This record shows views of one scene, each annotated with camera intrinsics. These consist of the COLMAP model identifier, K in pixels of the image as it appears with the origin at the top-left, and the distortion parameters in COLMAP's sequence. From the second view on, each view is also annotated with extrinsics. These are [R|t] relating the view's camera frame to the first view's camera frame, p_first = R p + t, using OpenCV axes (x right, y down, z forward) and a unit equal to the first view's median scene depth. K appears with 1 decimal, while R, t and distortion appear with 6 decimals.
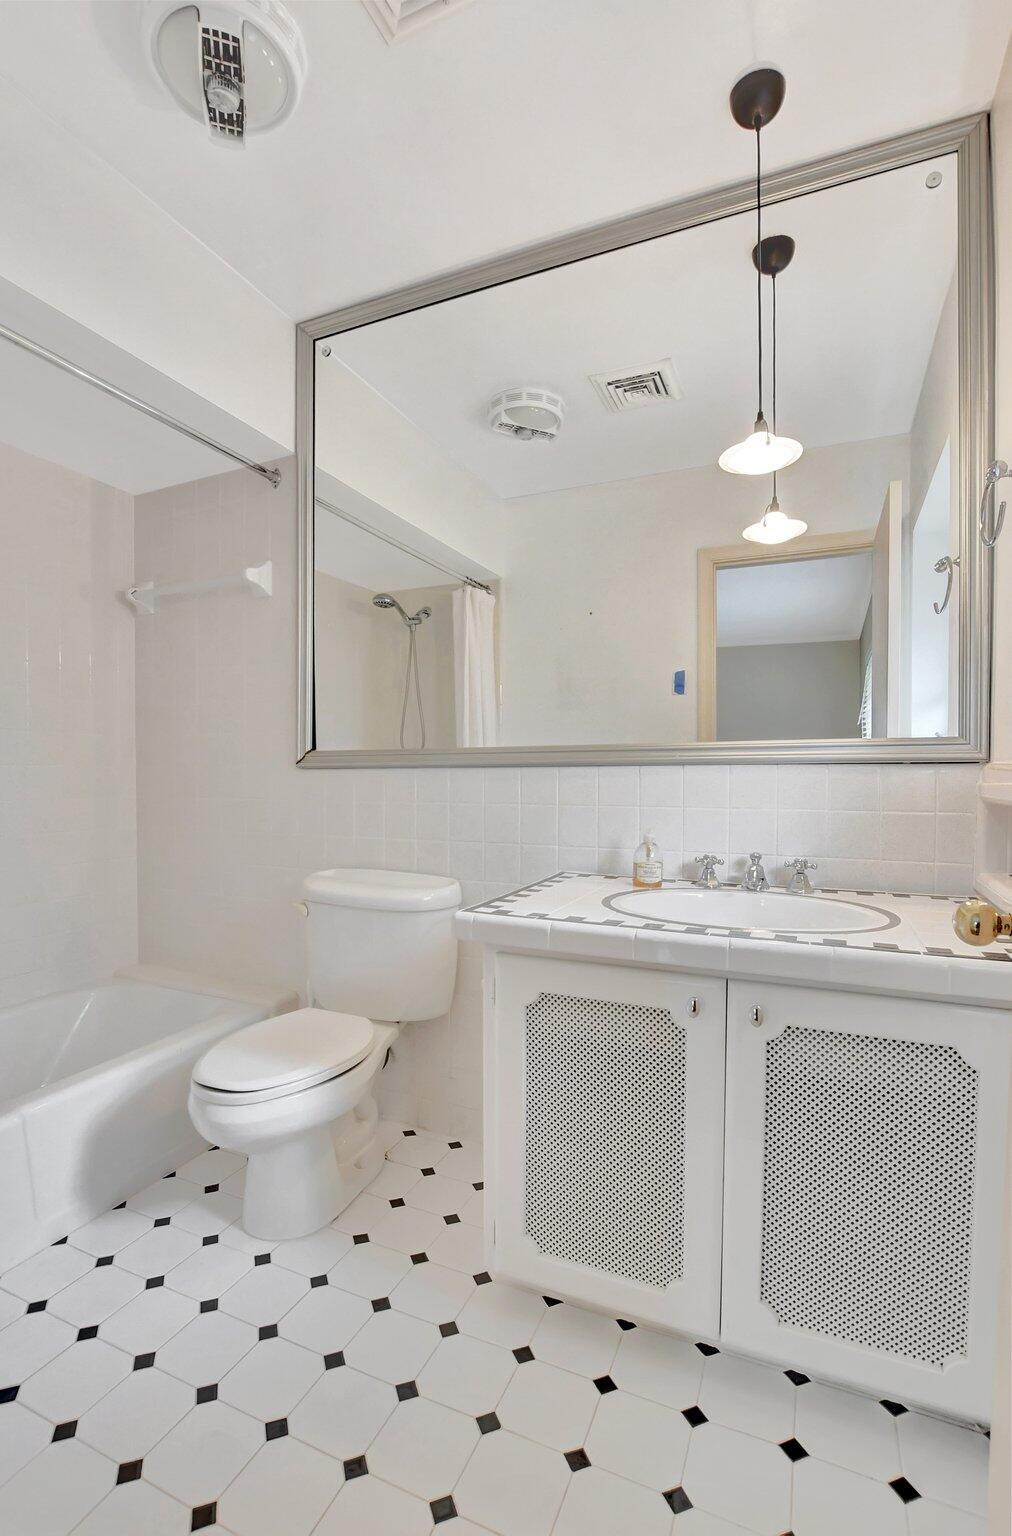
lens RADIAL K [[679.0, 0, 490.1], [0, 679.0, 785.6], [0, 0, 1]] dist [-0.030475, 0.000050]
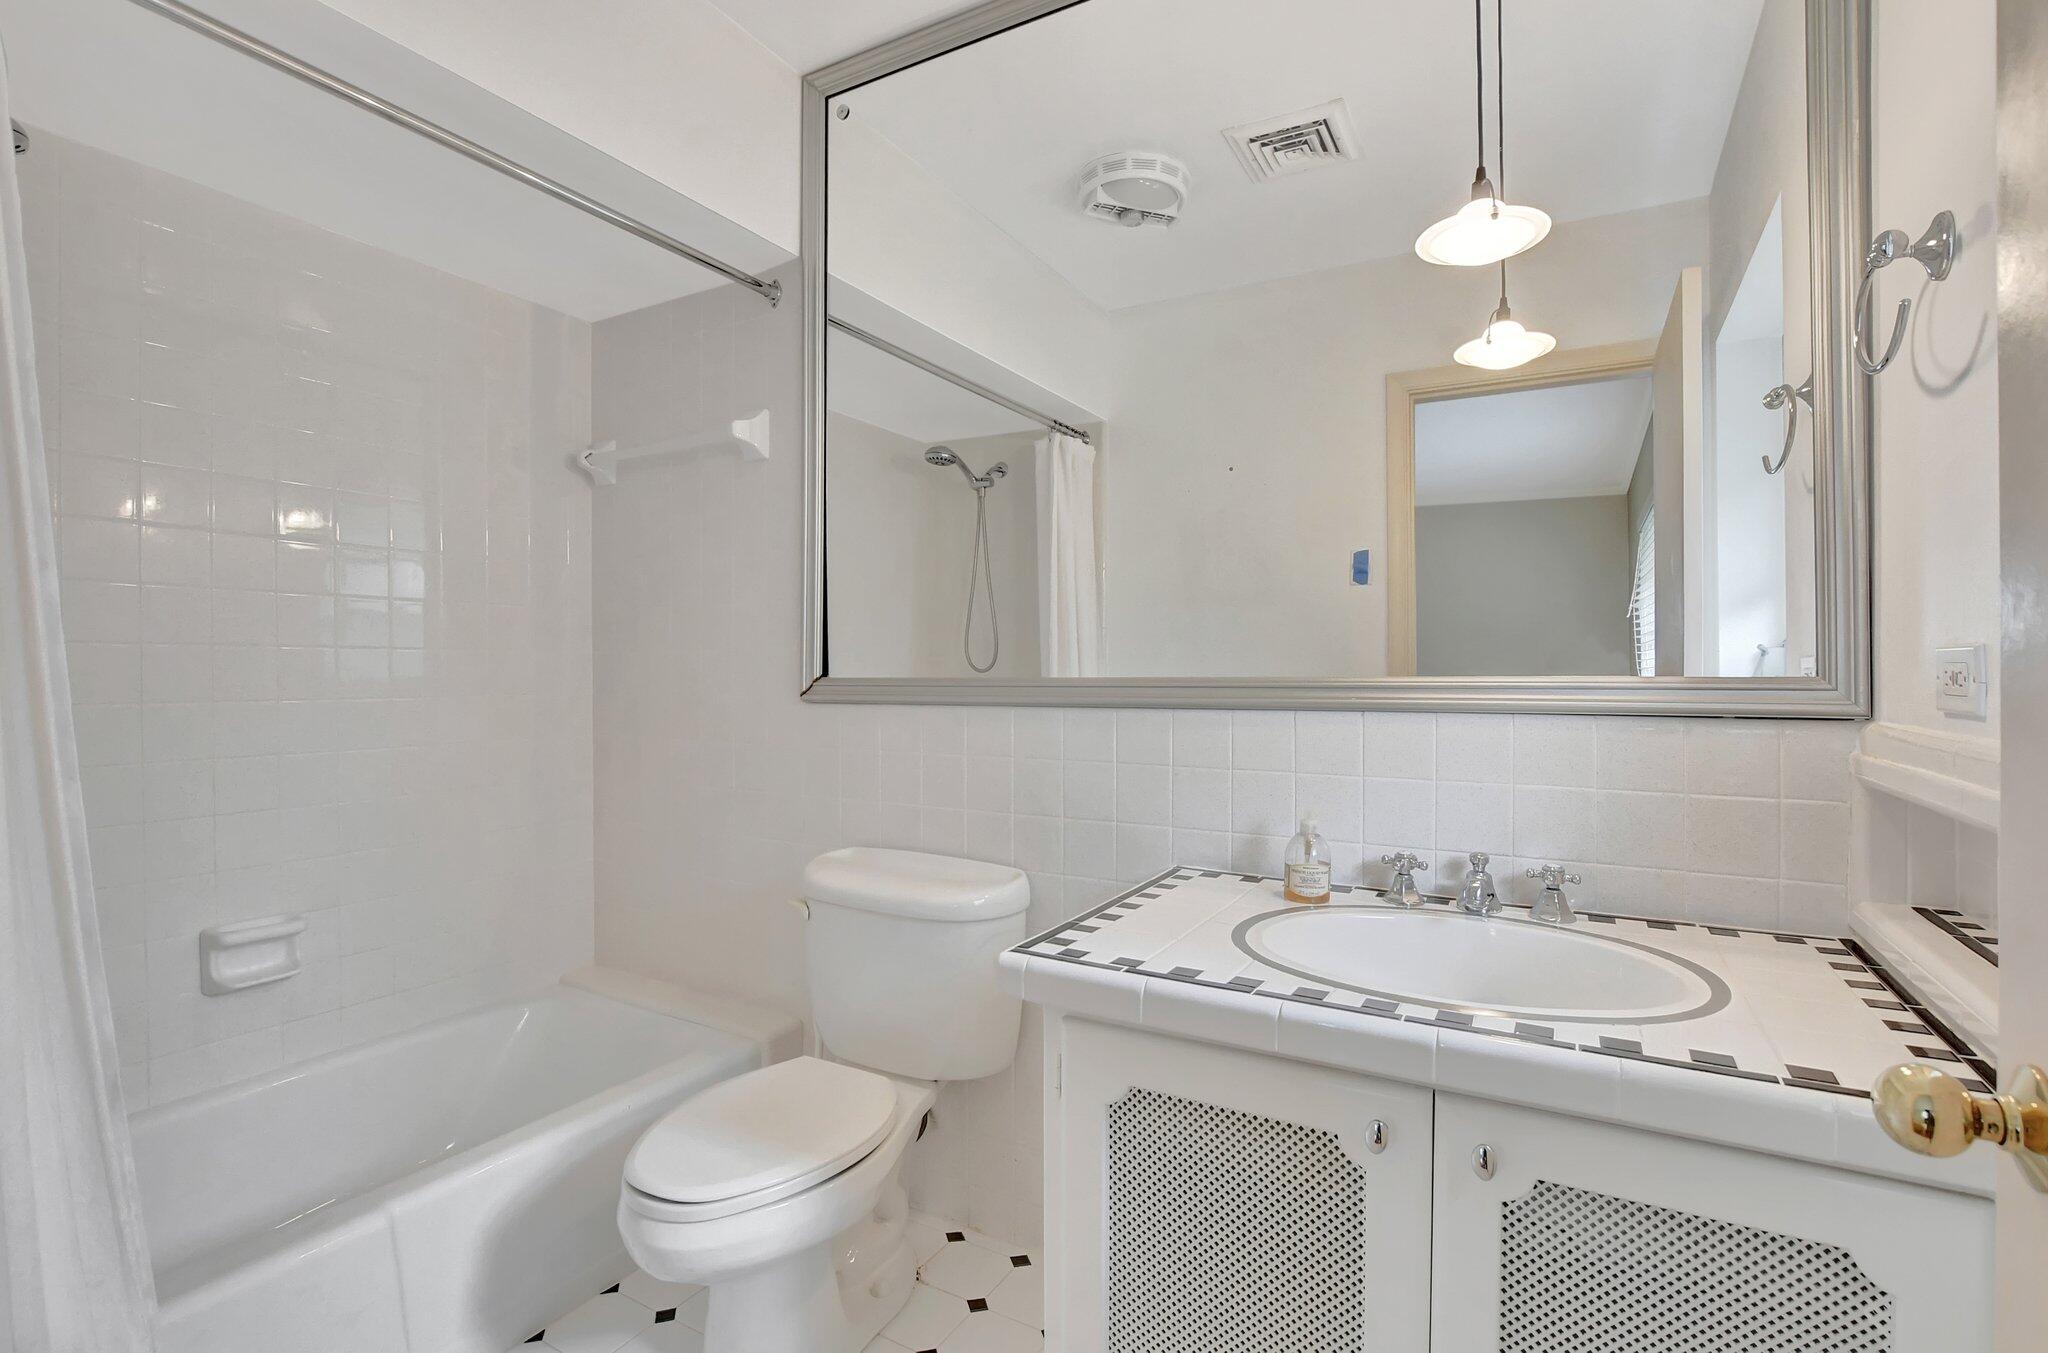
lens RADIAL K [[905.3, 0, 1027.7], [0, 905.3, 674.0], [0, 0, 1]] dist [-0.030475, 0.000050]
pose [[0.996383, 0.000635, -0.084976, 0.030784], [-0.002082, 0.999854, -0.016938, -0.041538], [0.084953, 0.017054, 0.996239, 0.089064]]
